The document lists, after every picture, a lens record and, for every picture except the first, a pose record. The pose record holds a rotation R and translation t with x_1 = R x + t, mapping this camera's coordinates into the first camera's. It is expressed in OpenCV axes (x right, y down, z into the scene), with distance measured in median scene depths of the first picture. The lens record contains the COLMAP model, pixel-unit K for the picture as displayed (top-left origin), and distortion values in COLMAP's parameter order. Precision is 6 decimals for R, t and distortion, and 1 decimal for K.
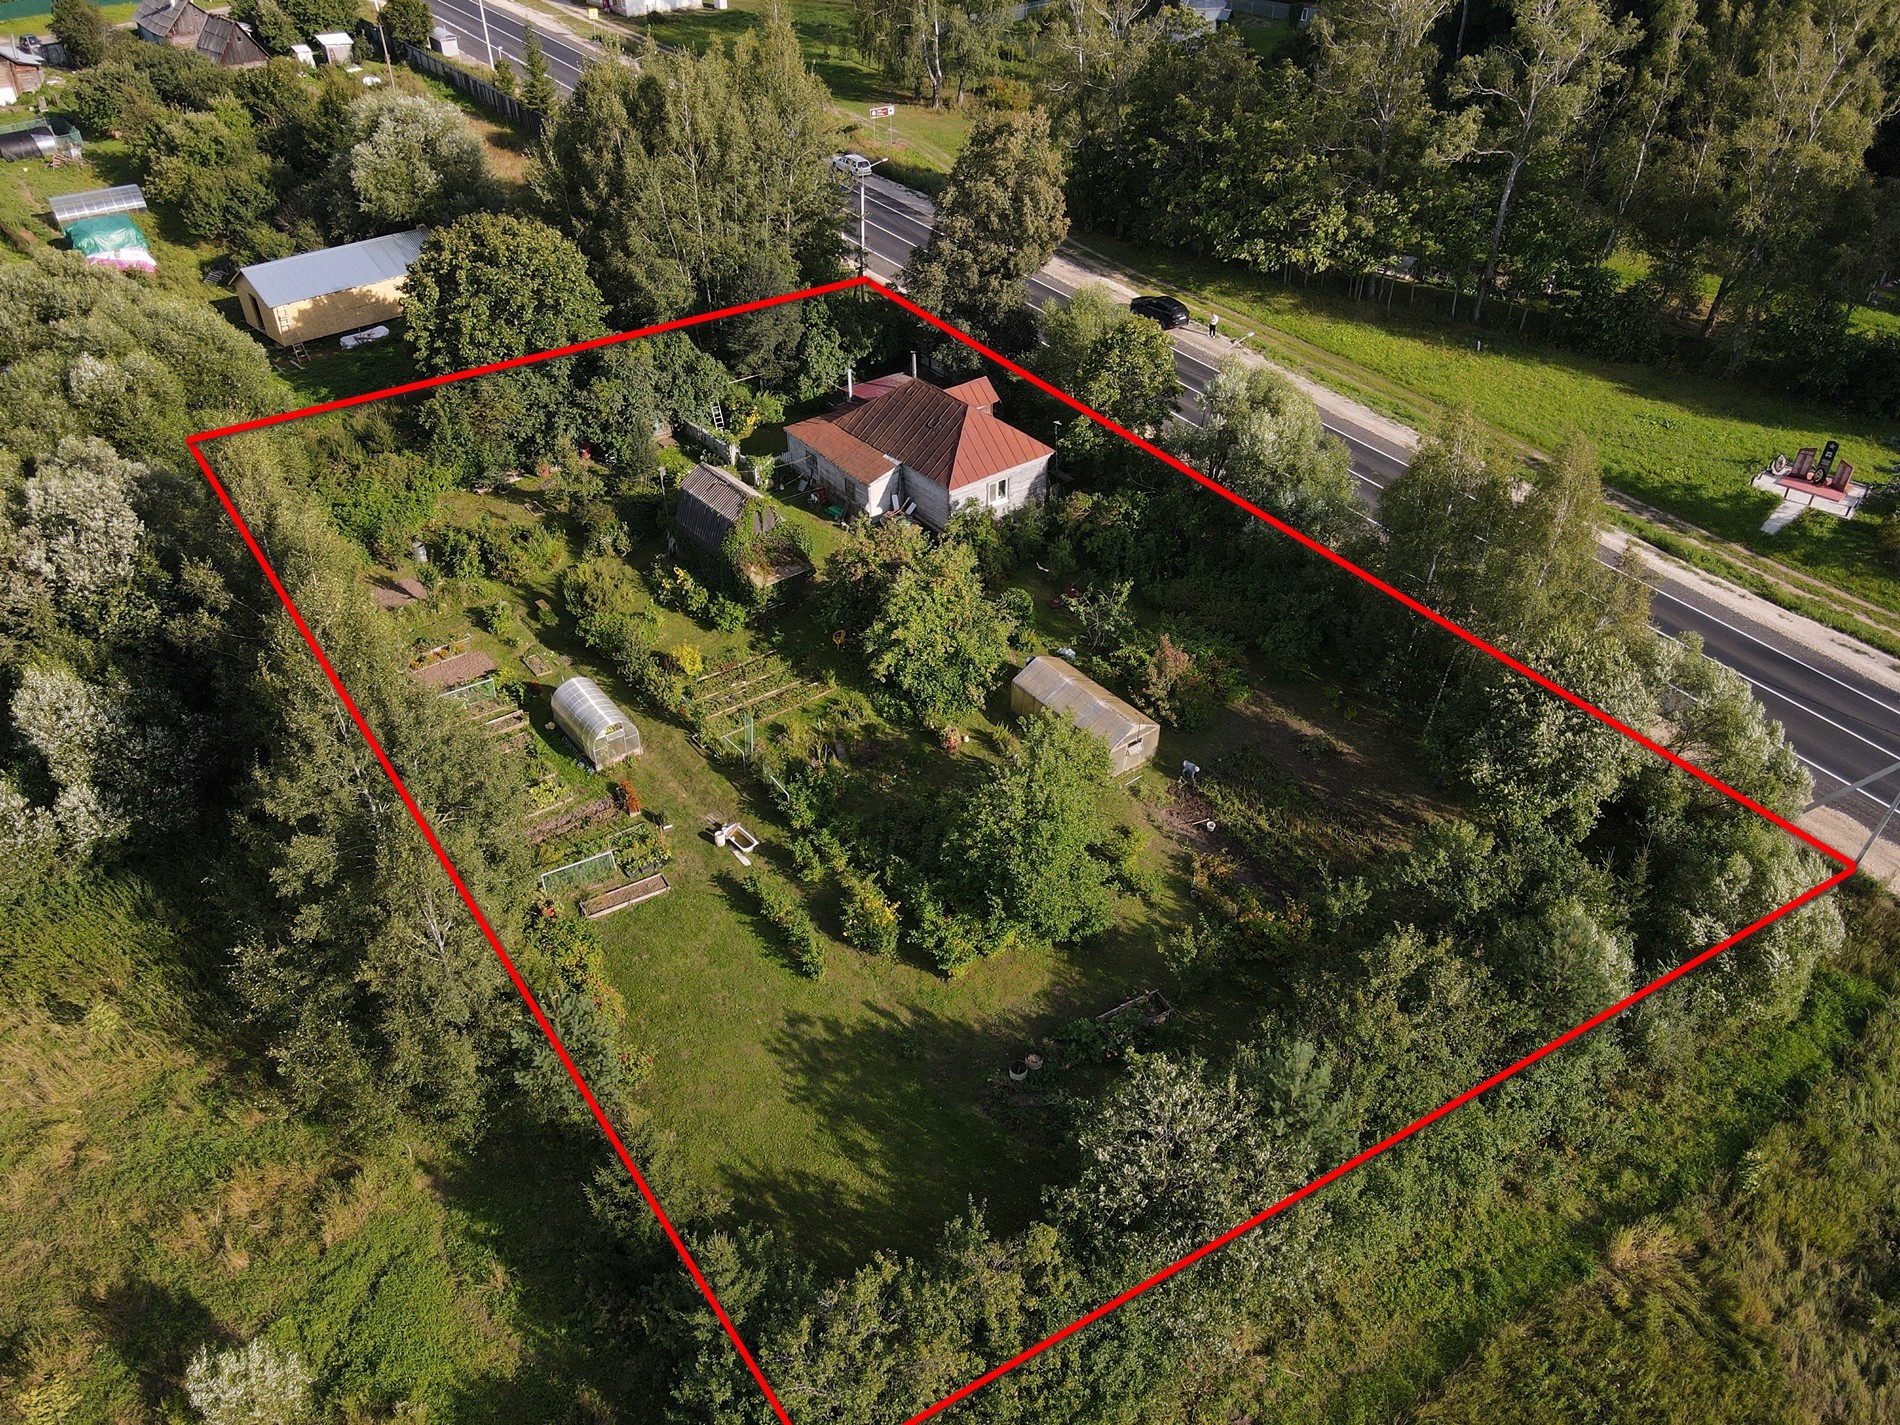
lens RADIAL K [[1378.8, 0, 950.0], [0, 1378.8, 712.5], [0, 0, 1]] dist [-0.014356, 0.051753]
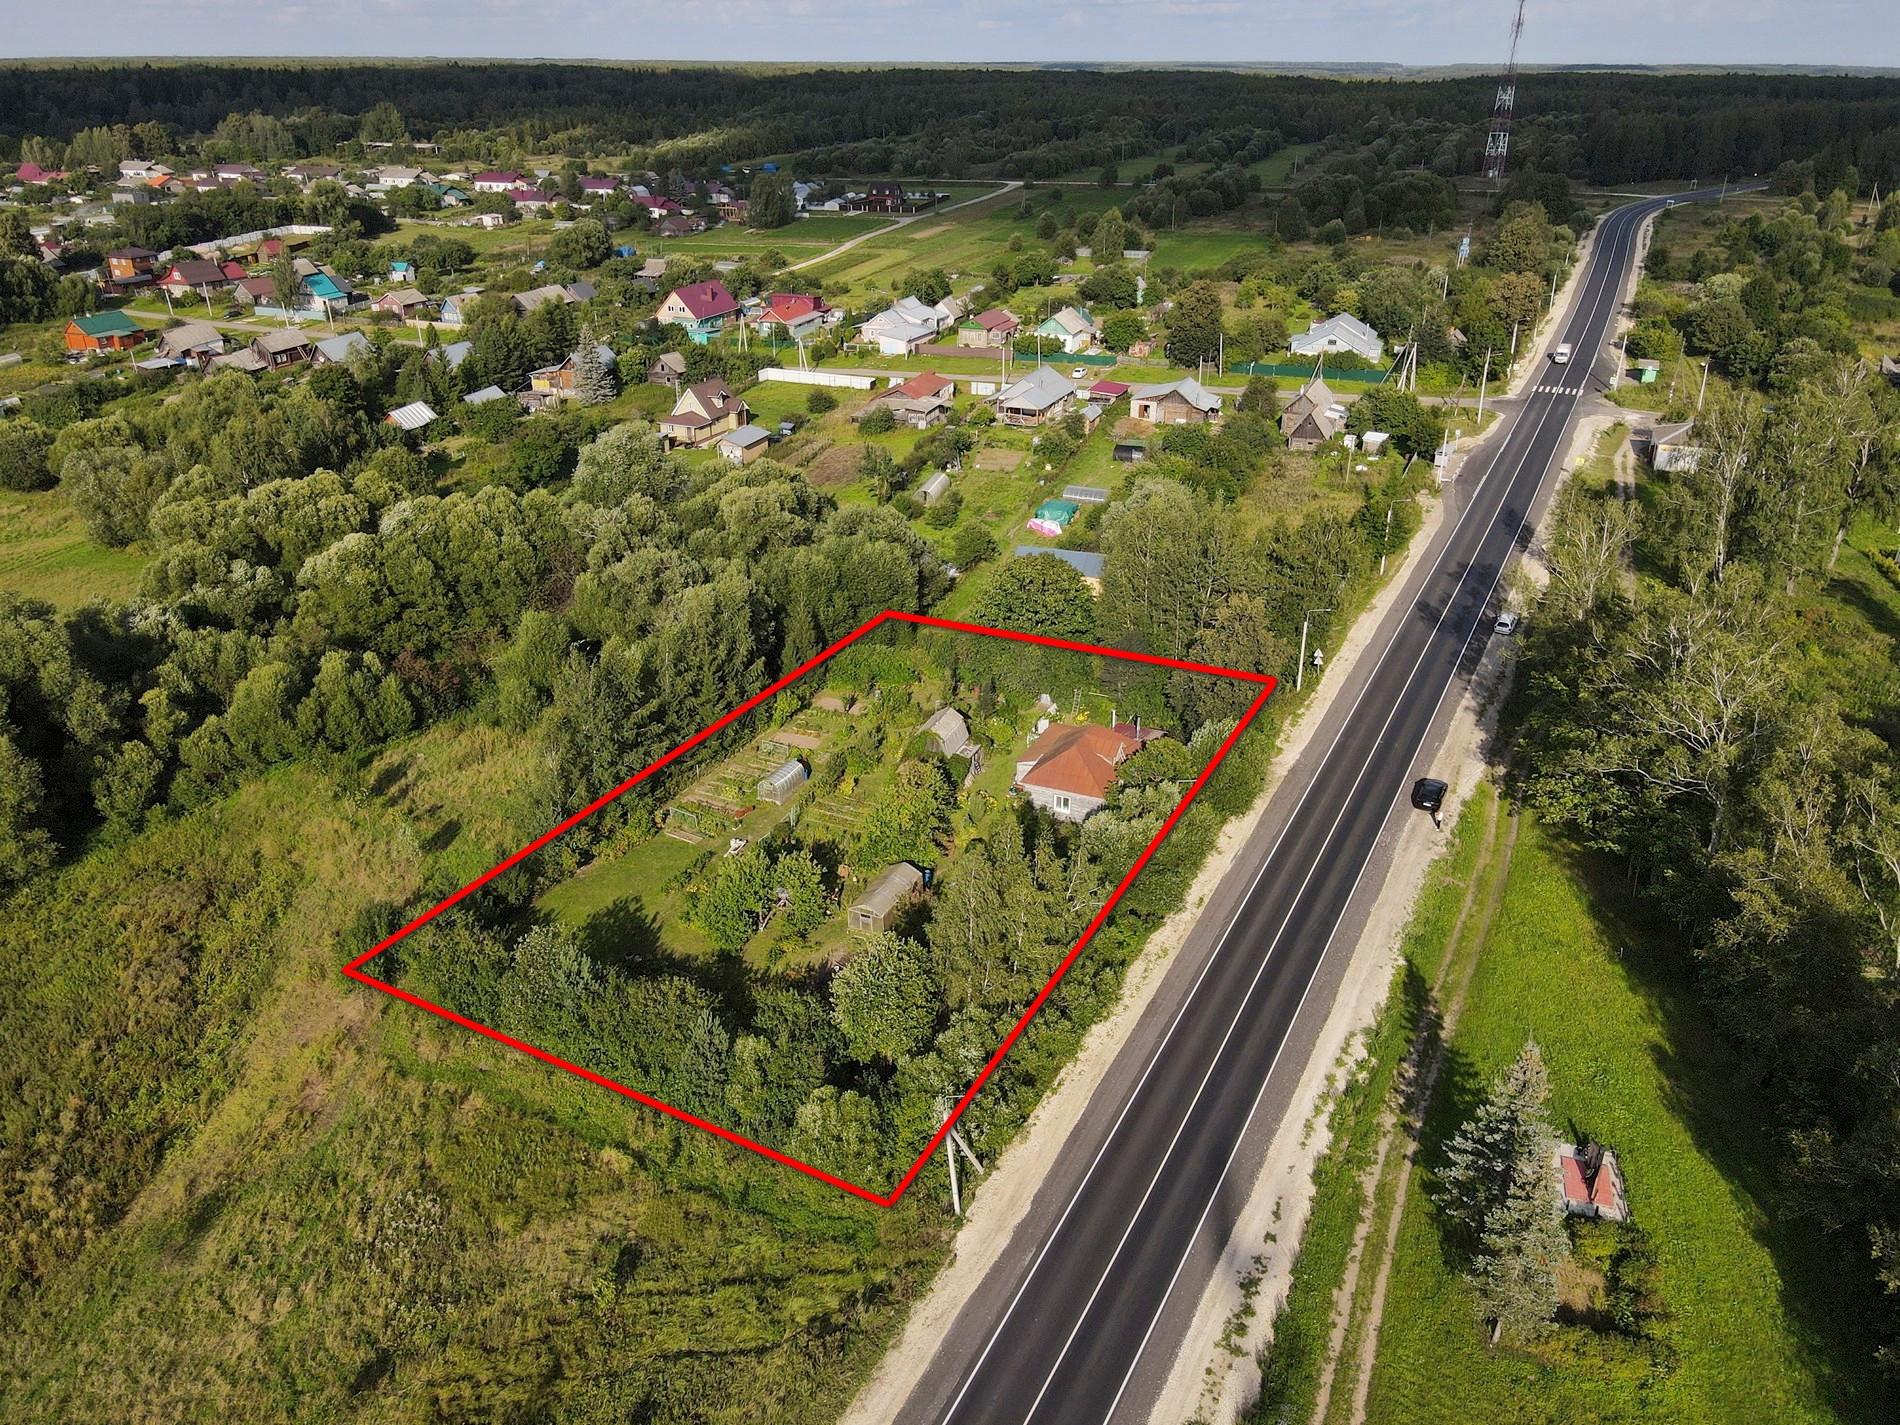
lens RADIAL K [[1378.8, 0, 950.0], [0, 1378.8, 712.5], [0, 0, 1]] dist [-0.014356, 0.051753]
pose [[0.454119, 0.376462, -0.807498, 1.106444], [-0.530433, 0.842448, 0.094453, -0.309763], [0.715833, 0.385431, 0.582260, 0.006461]]
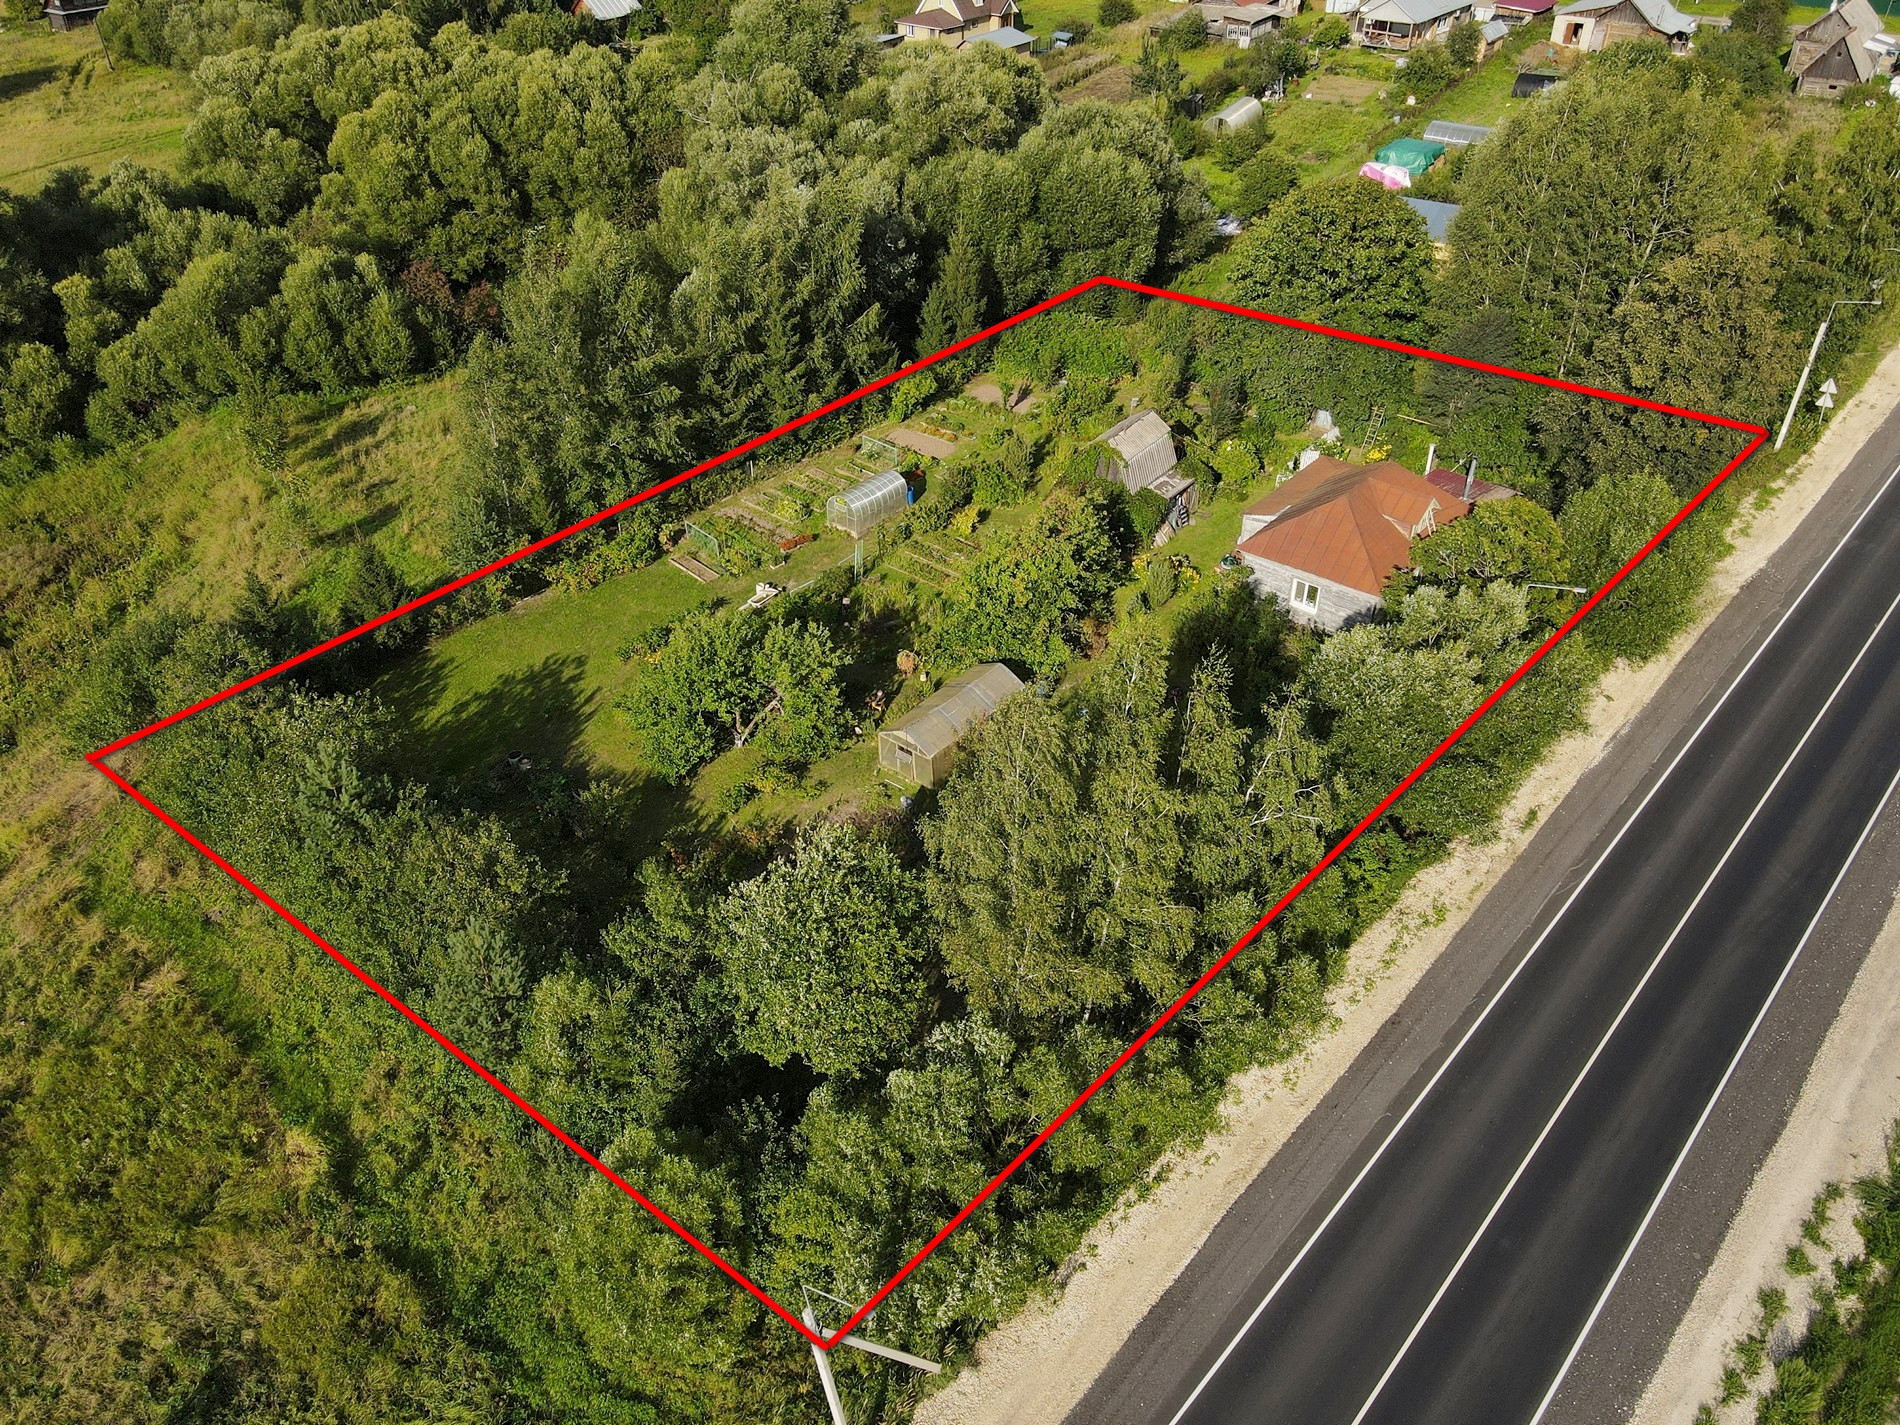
lens RADIAL K [[1392.1, 0, 950.0], [0, 1392.1, 712.5], [0, 0, 1]] dist [0.008099, 0.005882]
pose [[0.216528, 0.570252, -0.792419, 0.687128], [-0.581314, 0.727409, 0.364624, -0.284707], [0.784340, 0.381693, 0.489000, 0.417500]]
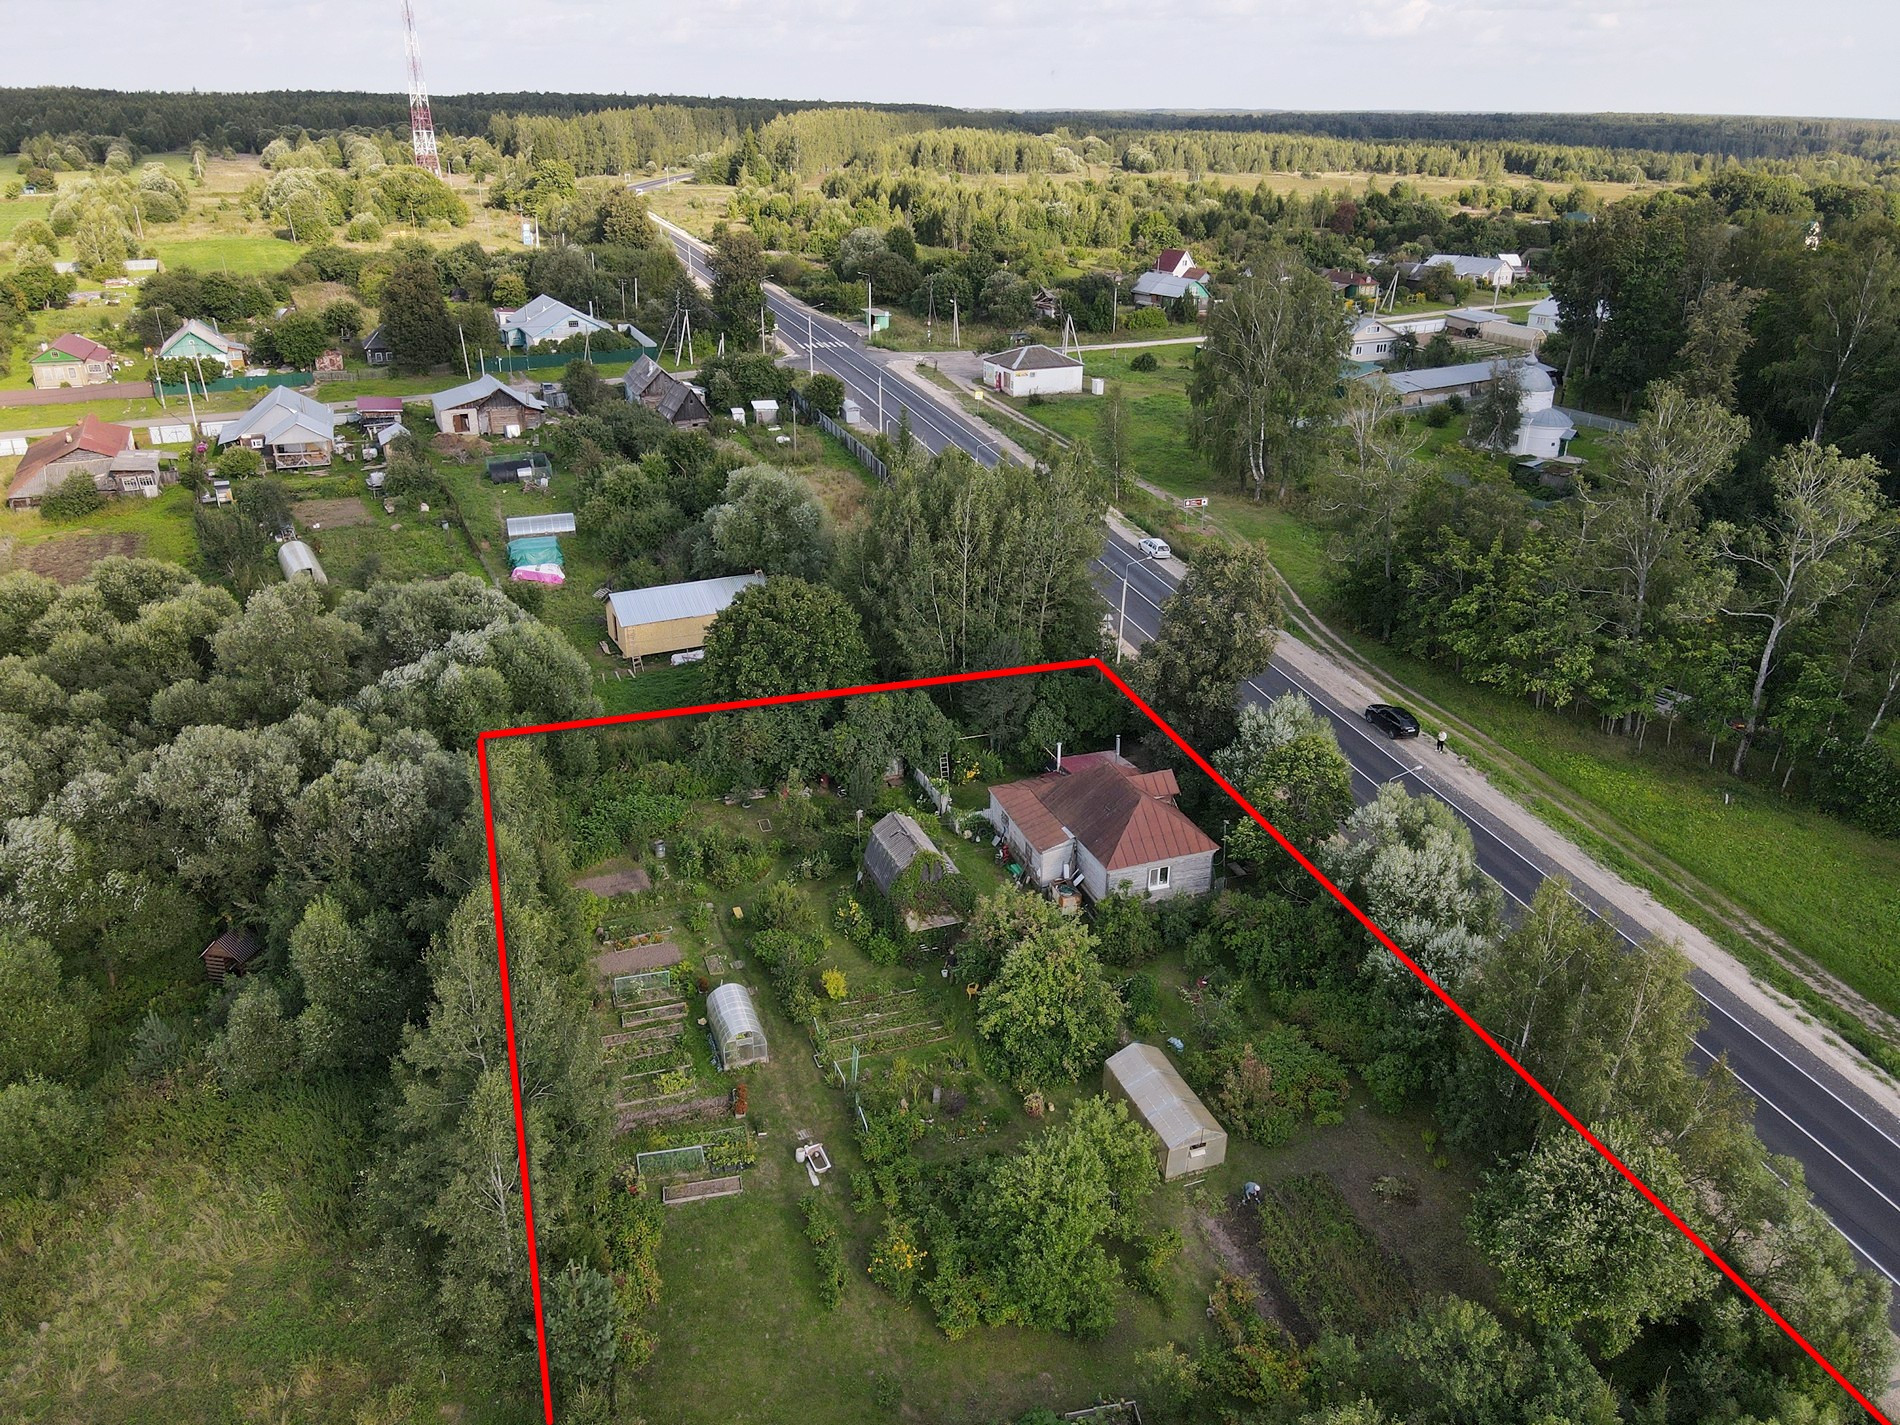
lens RADIAL K [[1378.8, 0, 950.0], [0, 1378.8, 712.5], [0, 0, 1]] dist [-0.014356, 0.051753]
pose [[0.953877, 0.129317, -0.270918, 0.148356], [-0.186101, 0.962854, -0.195647, -0.041818], [0.235554, 0.237041, 0.942510, -0.075862]]
